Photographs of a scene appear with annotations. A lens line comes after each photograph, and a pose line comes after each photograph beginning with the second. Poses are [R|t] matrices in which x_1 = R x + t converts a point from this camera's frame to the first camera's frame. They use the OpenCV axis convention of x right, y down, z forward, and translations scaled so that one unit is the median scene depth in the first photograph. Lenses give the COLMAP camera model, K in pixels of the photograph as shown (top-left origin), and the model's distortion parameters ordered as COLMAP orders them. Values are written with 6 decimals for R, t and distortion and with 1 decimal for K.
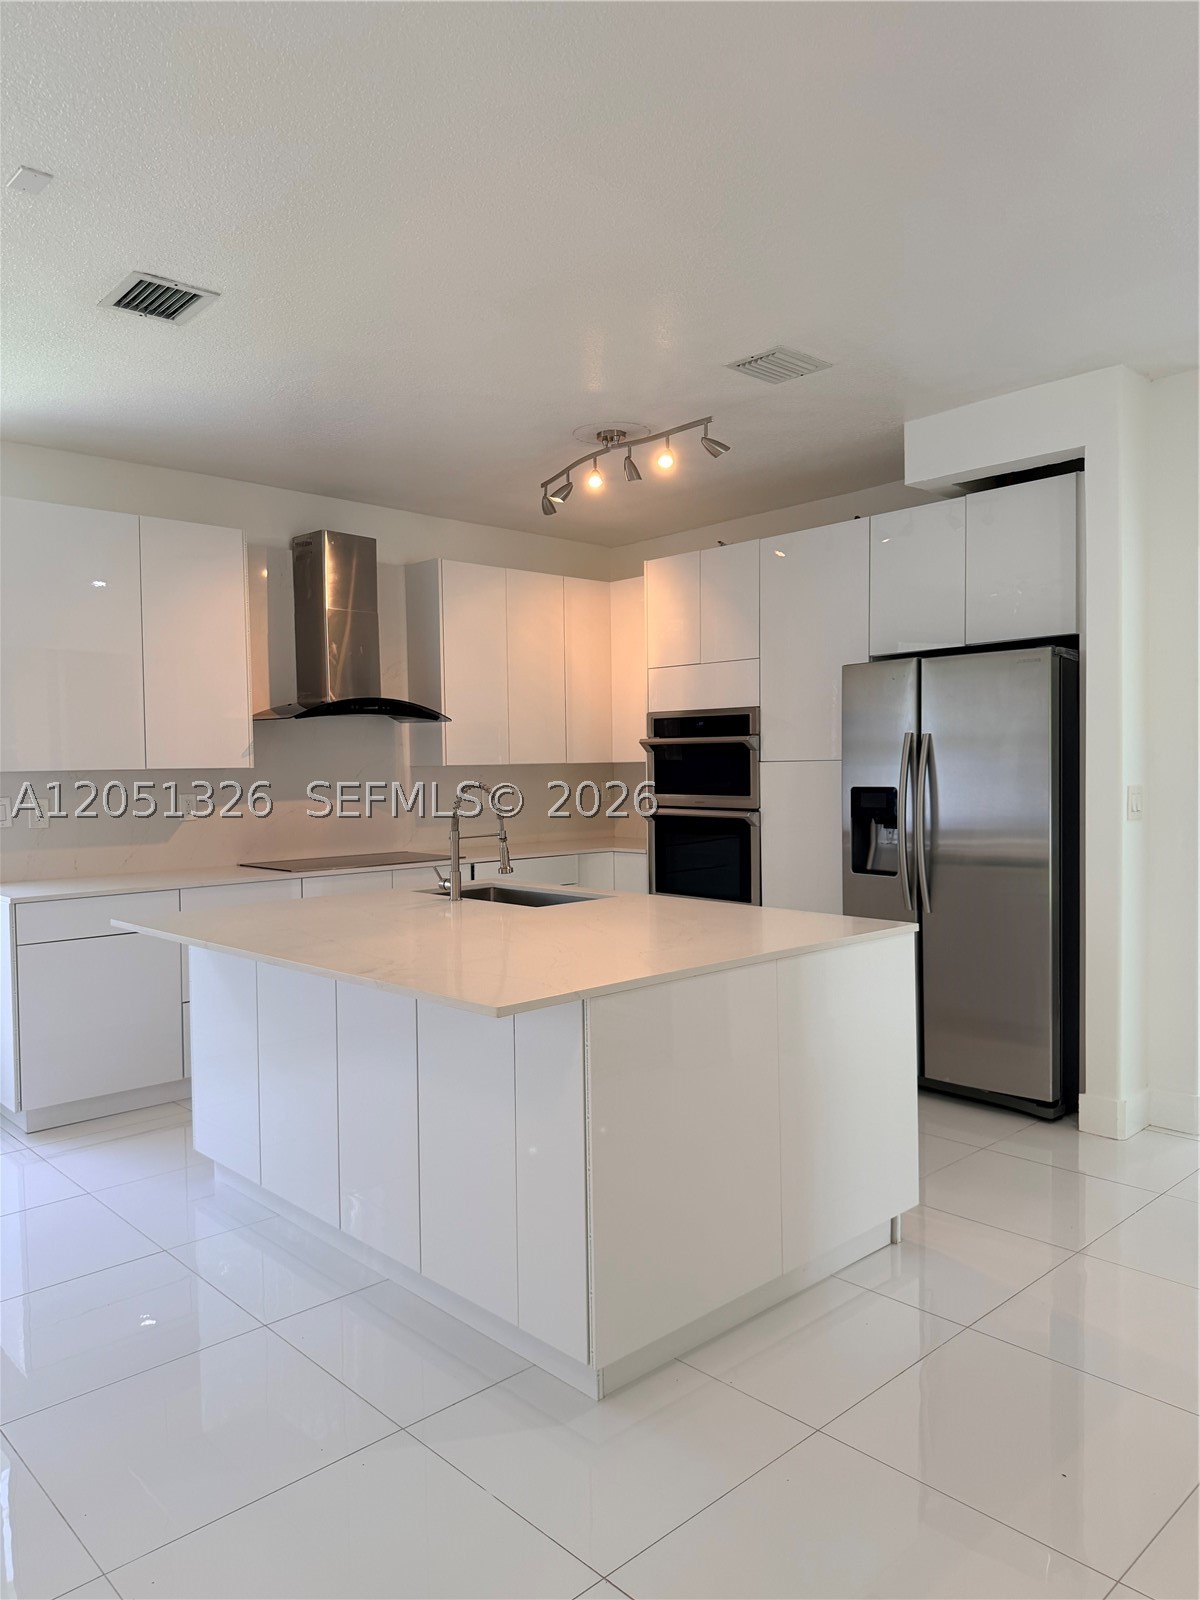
lens RADIAL K [[1129.4, 0, 595.5], [0, 1129.4, 807.2], [0, 0, 1]] dist [0.042029, -0.067931]
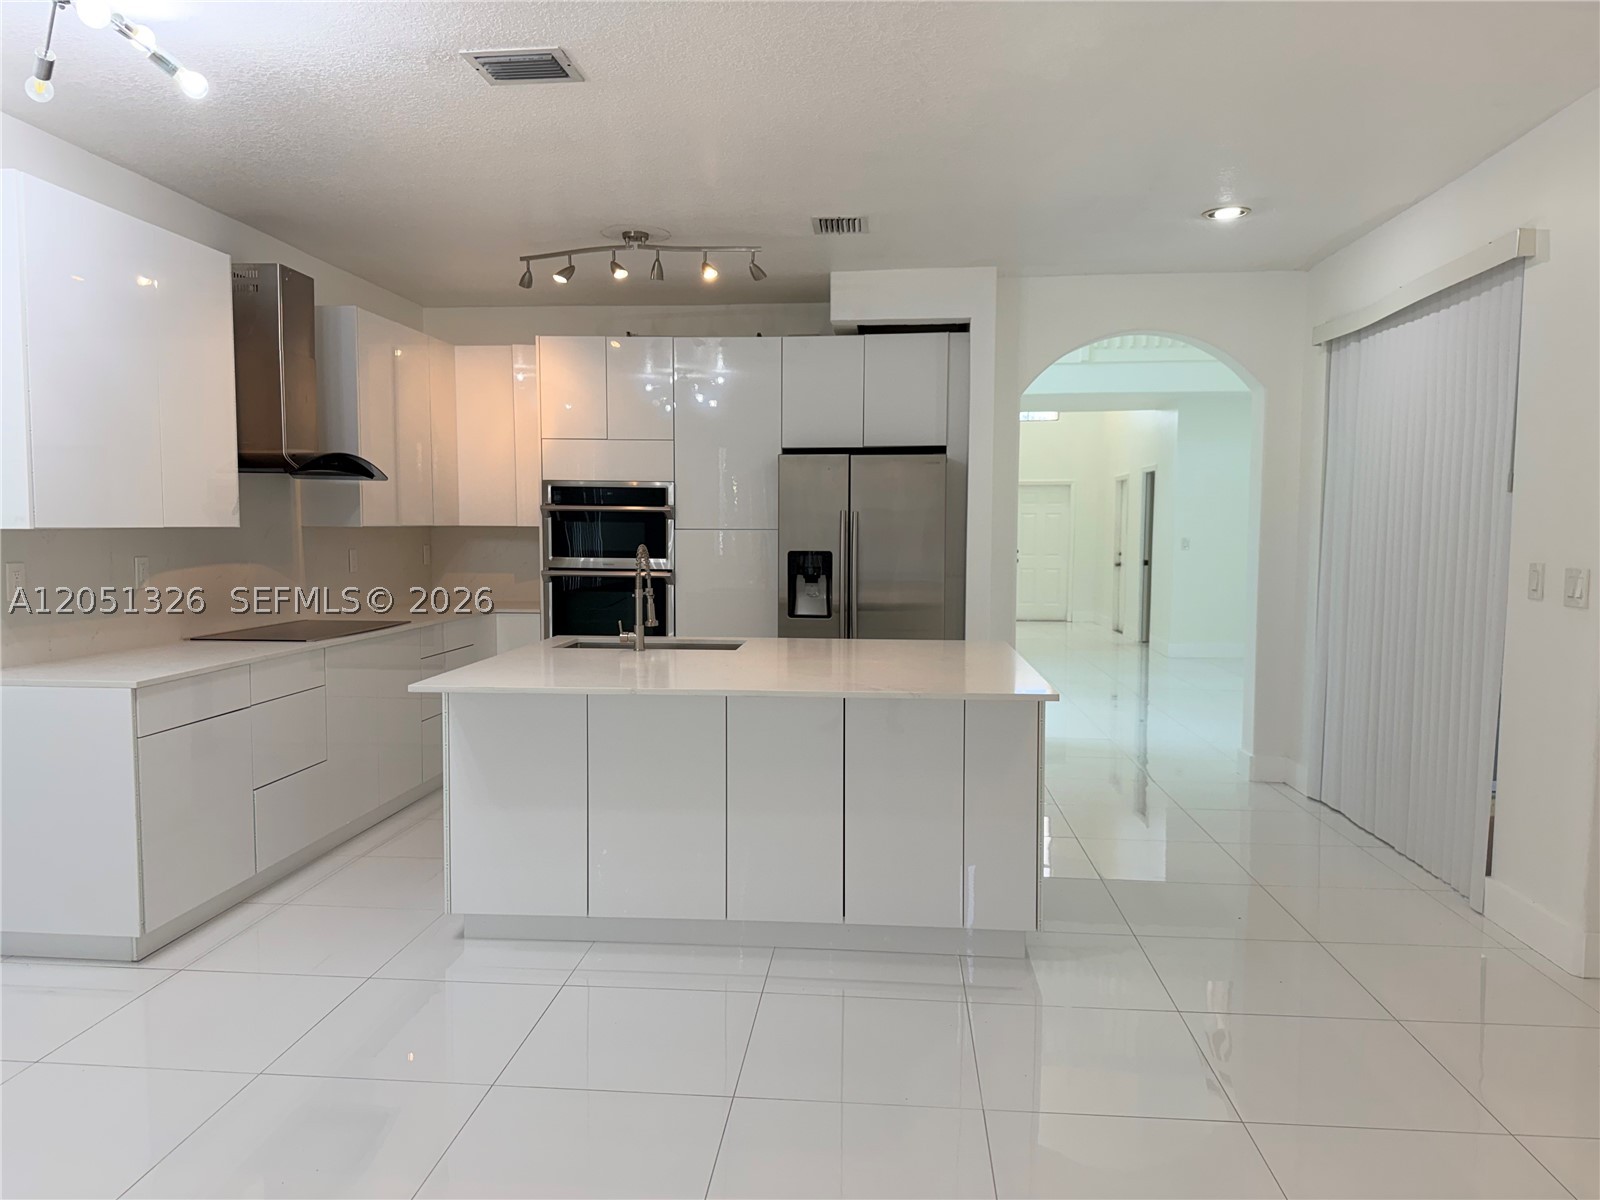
lens RADIAL K [[1129.4, 0, 837.3], [0, 1129.4, 605.2], [0, 0, 1]] dist [0.042029, -0.067931]
pose [[0.719789, -0.030873, 0.693506, -0.547690], [0.008089, 0.999316, 0.036091, -0.002388], [-0.694146, -0.020368, 0.719546, 0.044511]]
